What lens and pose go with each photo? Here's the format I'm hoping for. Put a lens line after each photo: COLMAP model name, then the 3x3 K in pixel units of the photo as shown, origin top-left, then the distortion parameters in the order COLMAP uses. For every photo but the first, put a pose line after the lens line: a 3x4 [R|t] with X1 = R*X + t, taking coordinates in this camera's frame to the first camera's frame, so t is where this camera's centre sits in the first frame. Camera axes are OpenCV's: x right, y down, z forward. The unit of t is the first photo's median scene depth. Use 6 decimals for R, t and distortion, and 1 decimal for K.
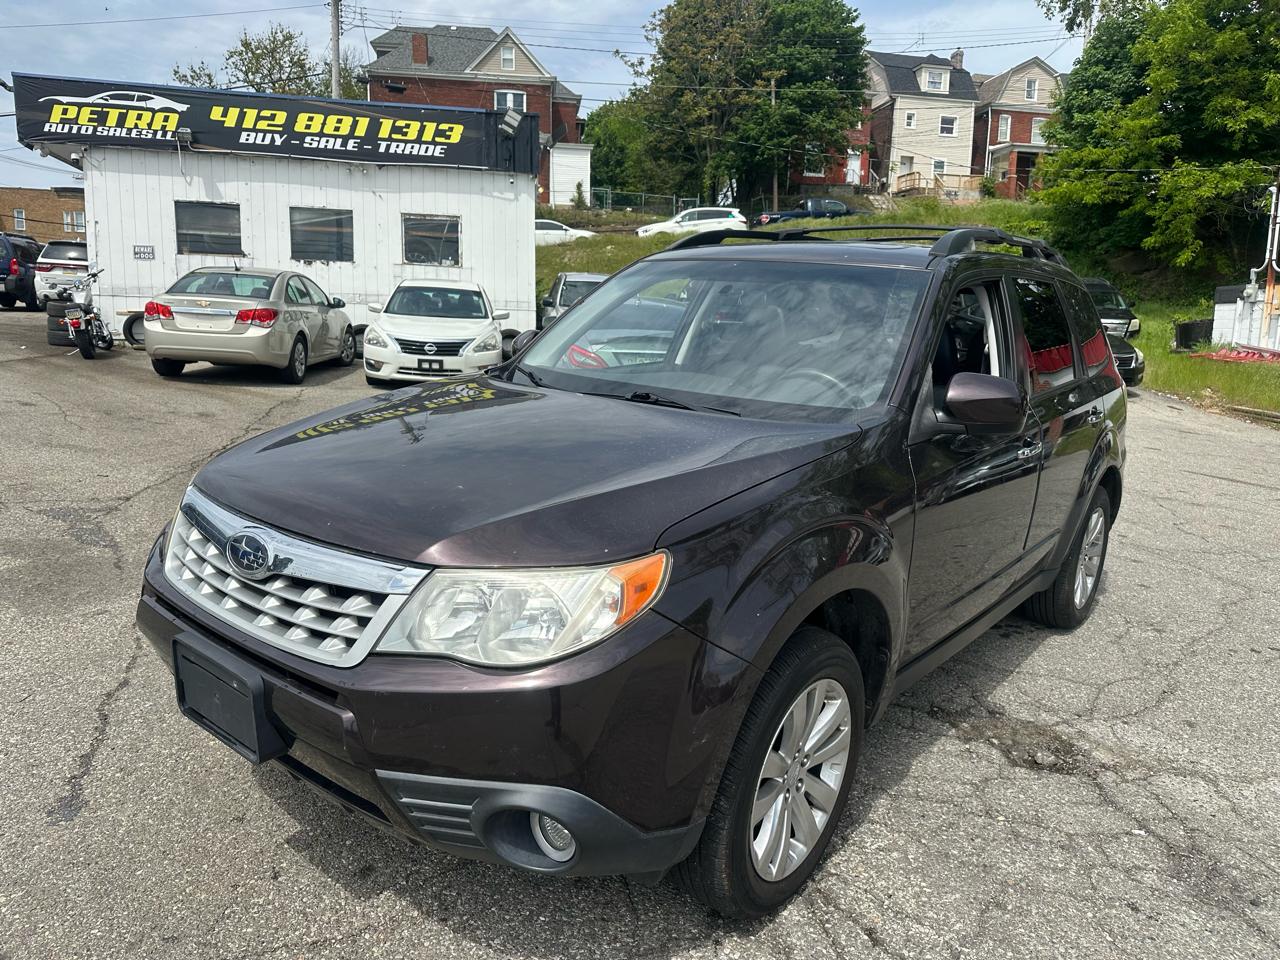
lens RADIAL K [[909.5, 0, 668.7], [0, 909.5, 500.9], [0, 0, 1]] dist [-0.003315, -0.002041]
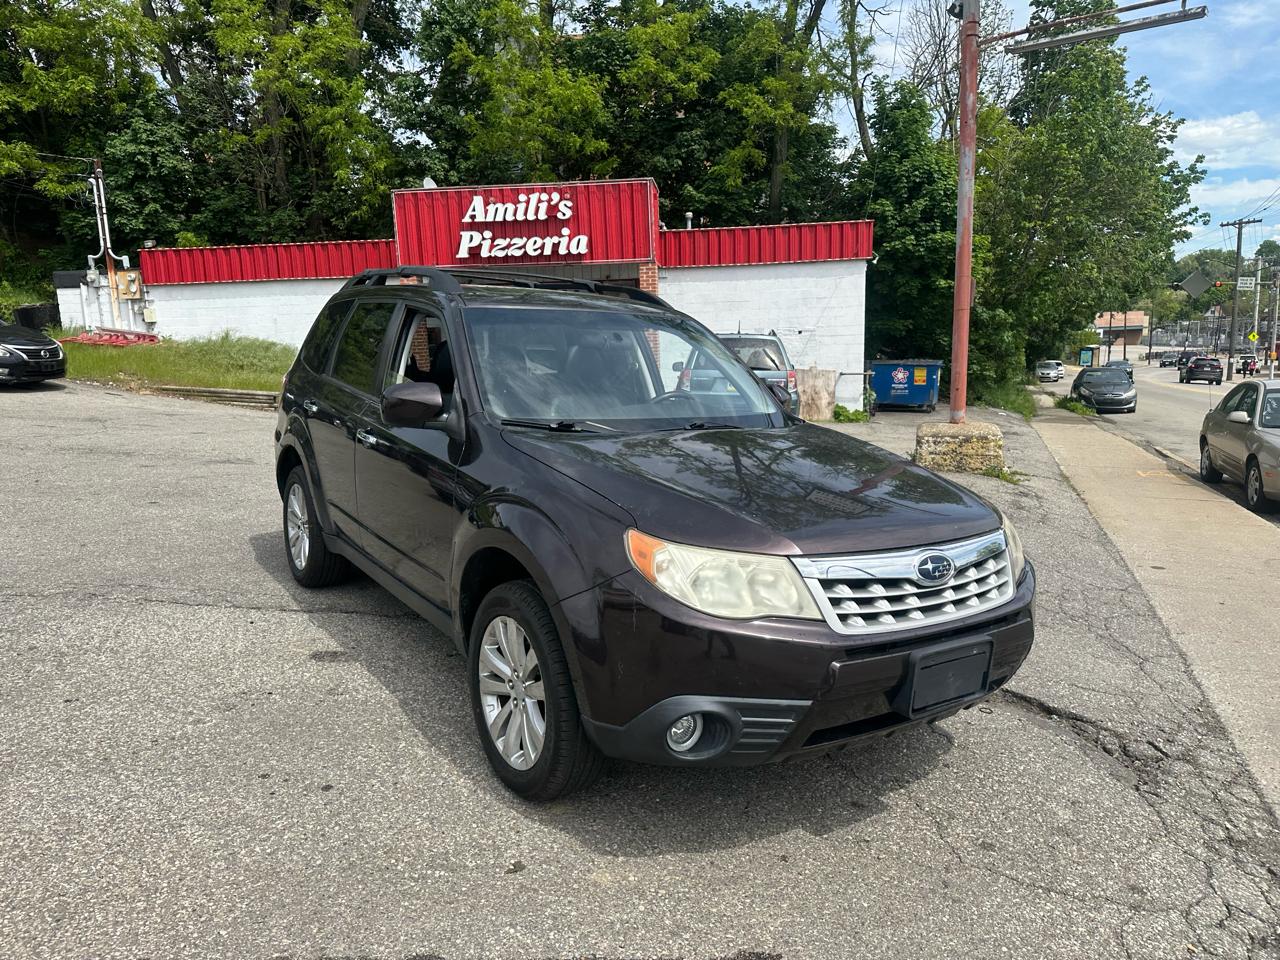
lens RADIAL K [[892.7, 0, 639.9], [0, 892.7, 493.5], [0, 0, 1]] dist [0.058902, -0.074218]
pose [[0.310572, -0.204468, 0.928298, -0.121535], [0.182399, 0.971262, 0.152908, -0.022425], [-0.932886, 0.121832, 0.338941, 0.062401]]
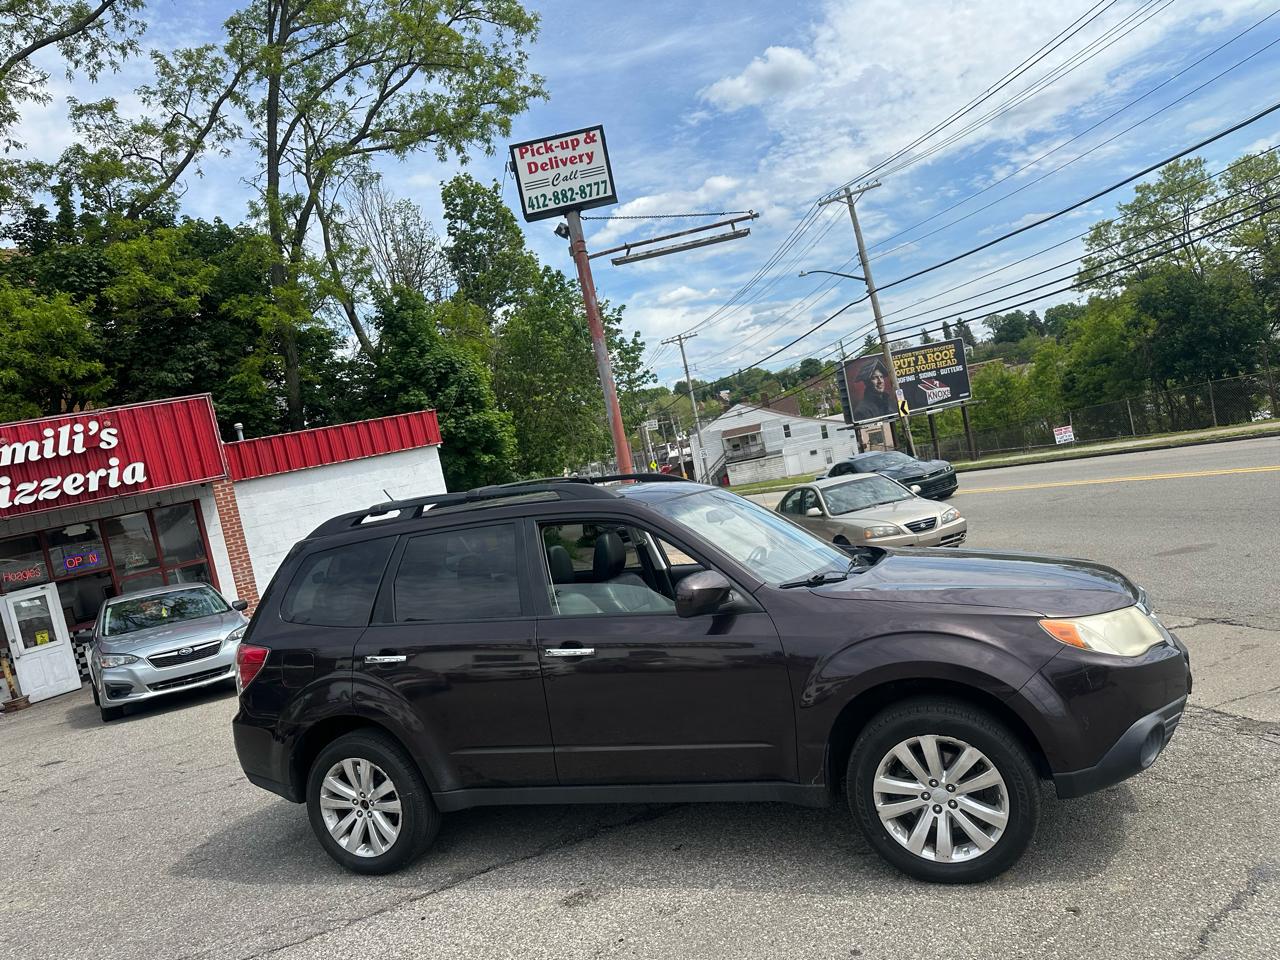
lens RADIAL K [[888.7, 0, 657.9], [0, 888.7, 513.8], [0, 0, 1]] dist [0.051221, -0.087465]
pose [[-0.300488, -0.040924, 0.952907, -0.134921], [0.340653, 0.928578, 0.147300, -0.050191], [-0.890877, 0.368873, -0.265086, 0.155691]]
